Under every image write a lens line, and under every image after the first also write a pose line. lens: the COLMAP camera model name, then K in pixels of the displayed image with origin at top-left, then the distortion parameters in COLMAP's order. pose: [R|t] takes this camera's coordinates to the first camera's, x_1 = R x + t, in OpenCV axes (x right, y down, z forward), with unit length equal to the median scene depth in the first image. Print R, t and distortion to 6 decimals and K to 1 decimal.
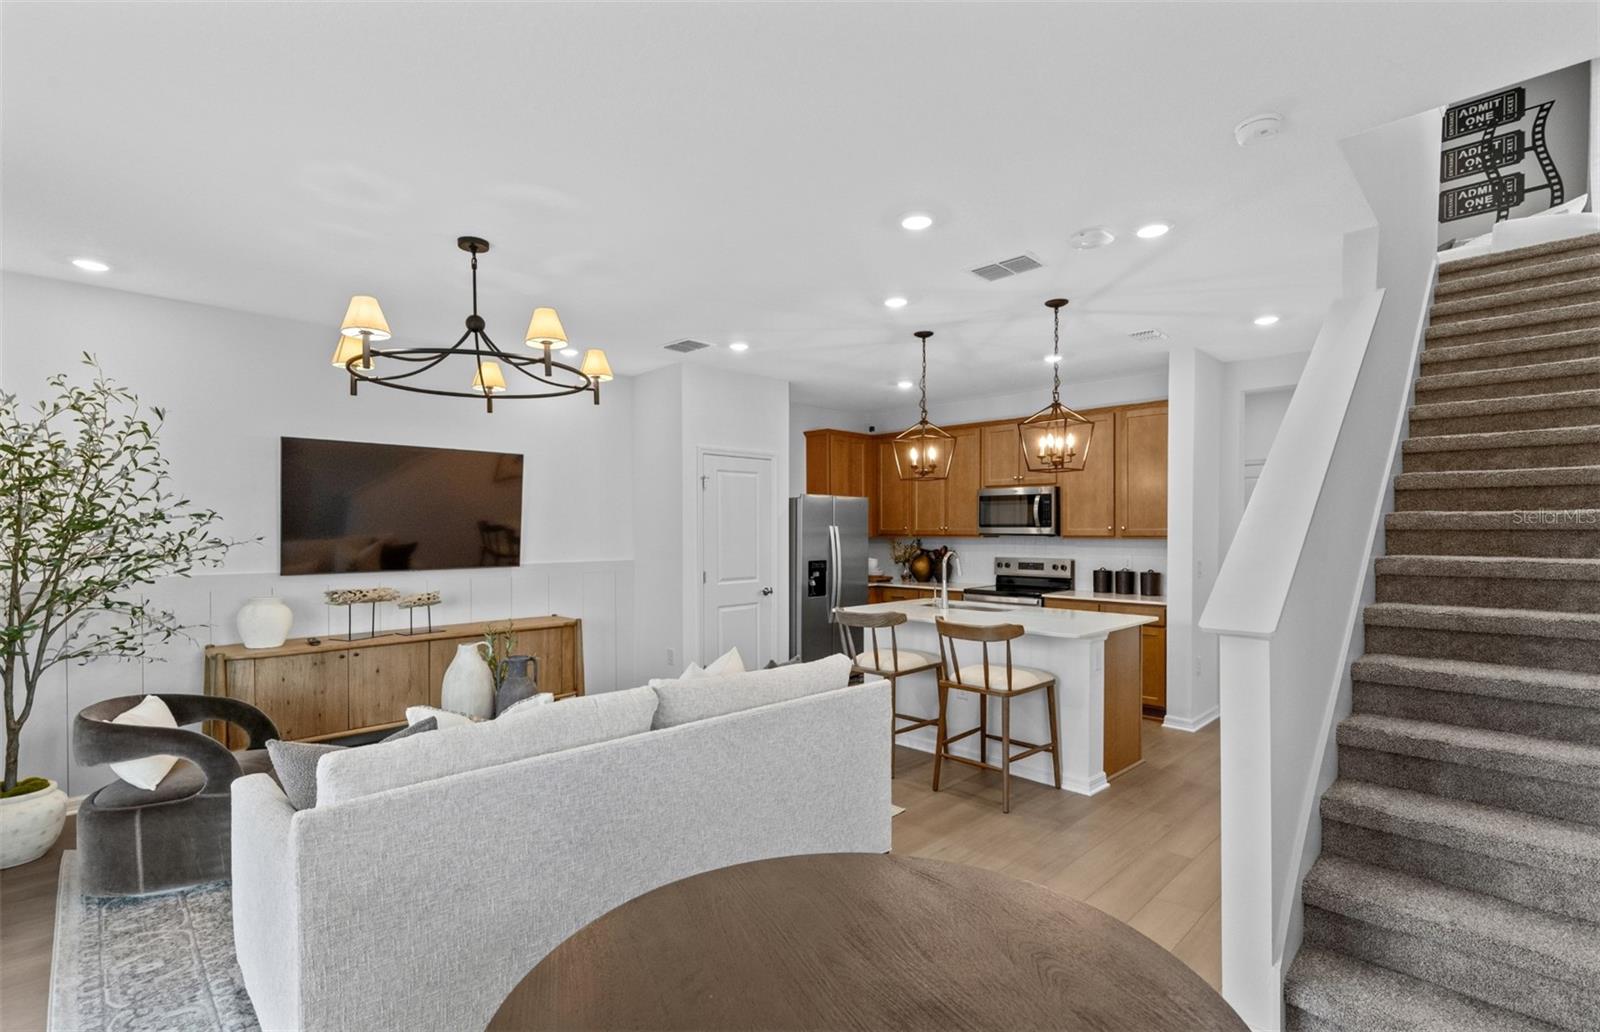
lens RADIAL K [[735.0, 0, 801.5], [0, 735.0, 510.6], [0, 0, 1]] dist [0.004602, -0.000059]
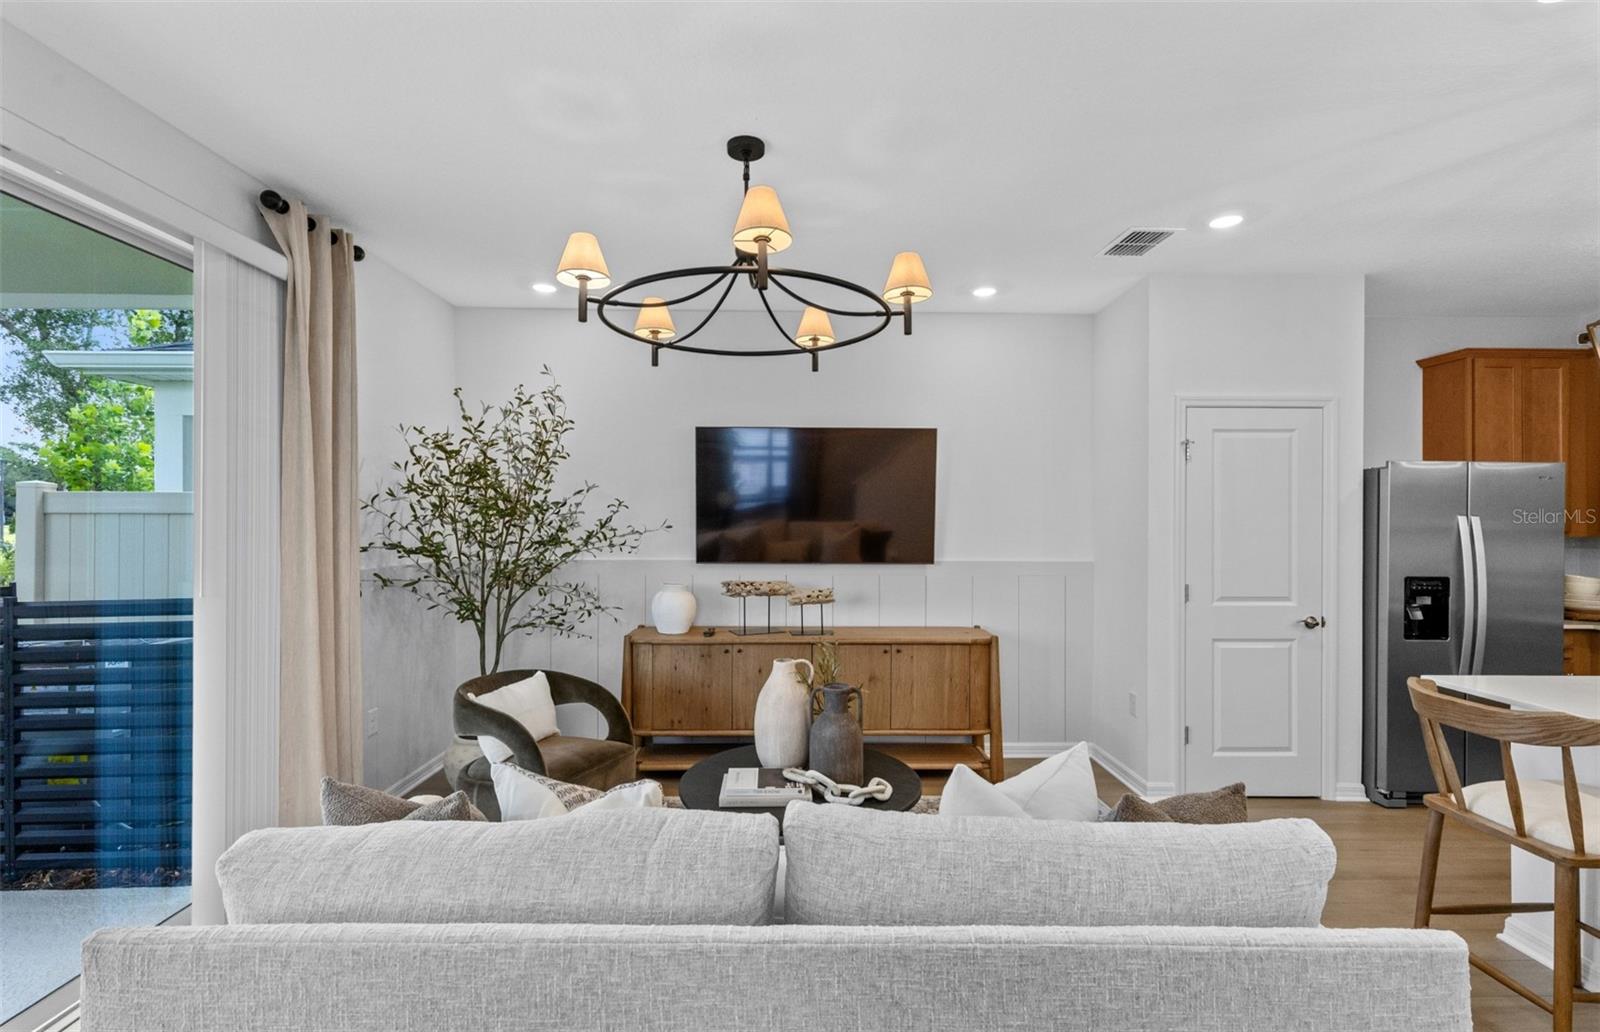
lens RADIAL K [[735.0, 0, 801.5], [0, 735.0, 510.6], [0, 0, 1]] dist [0.004602, -0.000059]
pose [[0.721462, -0.002348, -0.692450, 0.089625], [0.011504, 0.999897, 0.008595, 0.008229], [0.692358, -0.014167, 0.721415, 0.333573]]
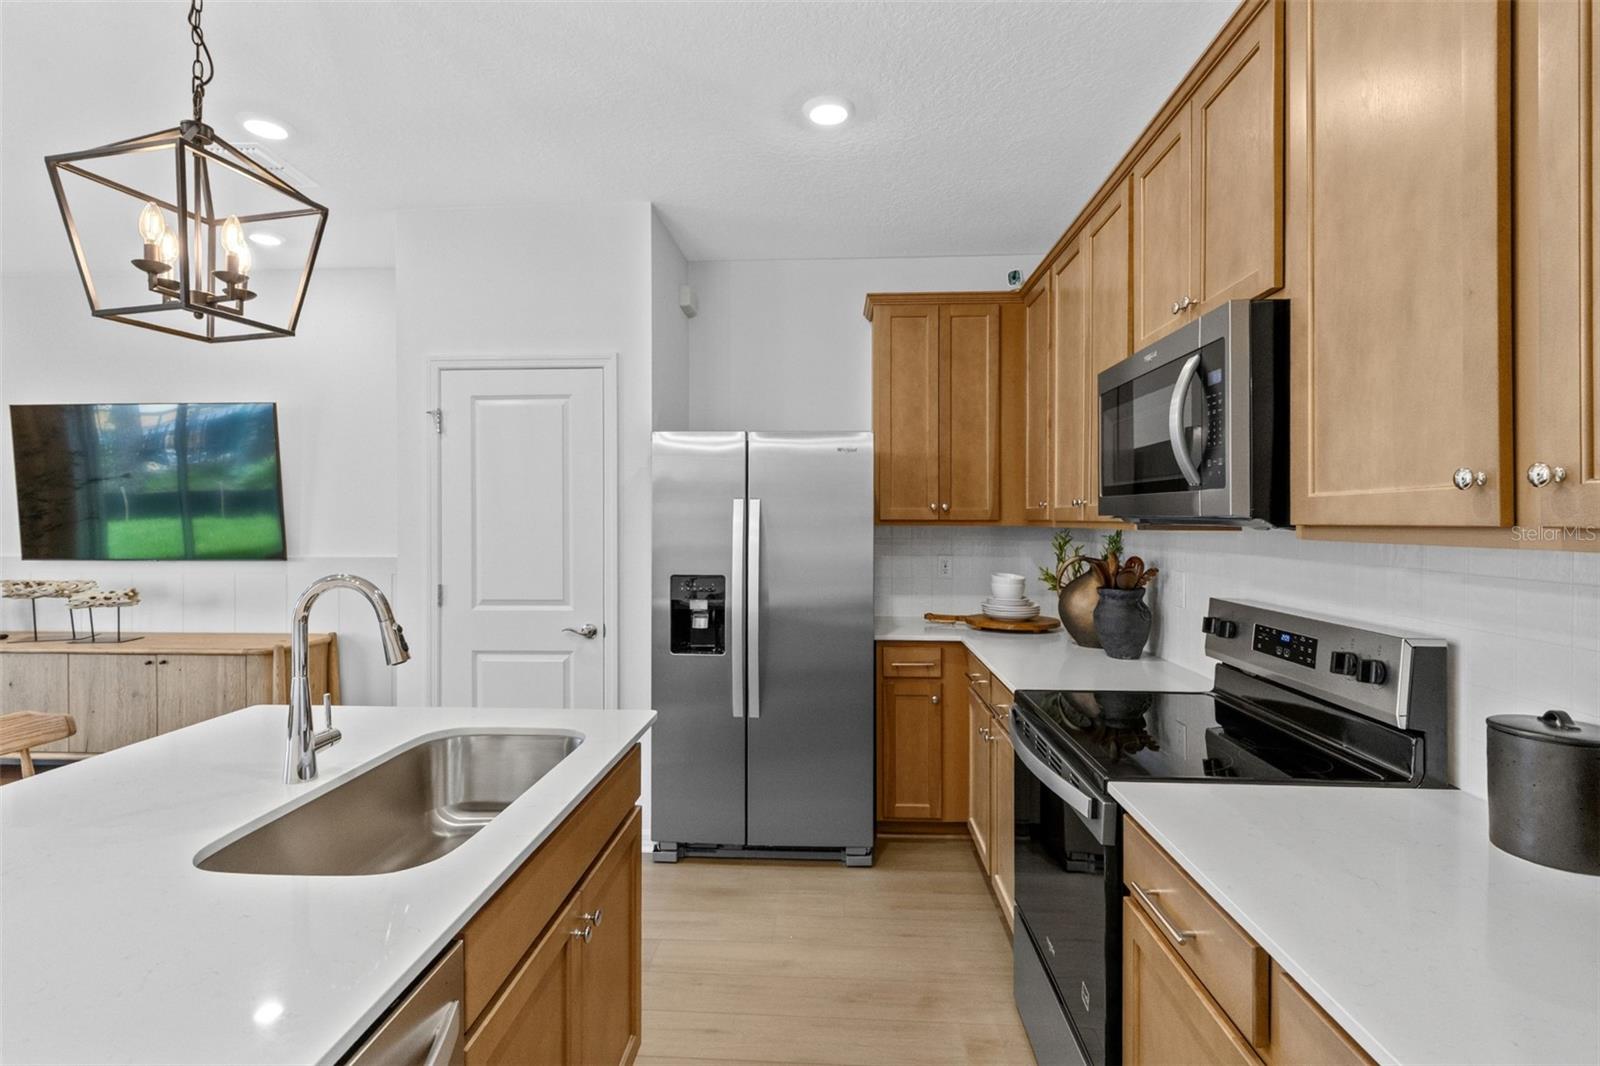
lens RADIAL K [[752.9, 0, 800.9], [0, 752.9, 510.2], [0, 0, 1]] dist [0.002233, 0.000134]
pose [[0.668634, -0.006671, -0.743561, 0.548255], [0.018229, 0.999806, 0.007421, 0.033843], [0.743368, -0.018516, 0.668626, 0.975676]]
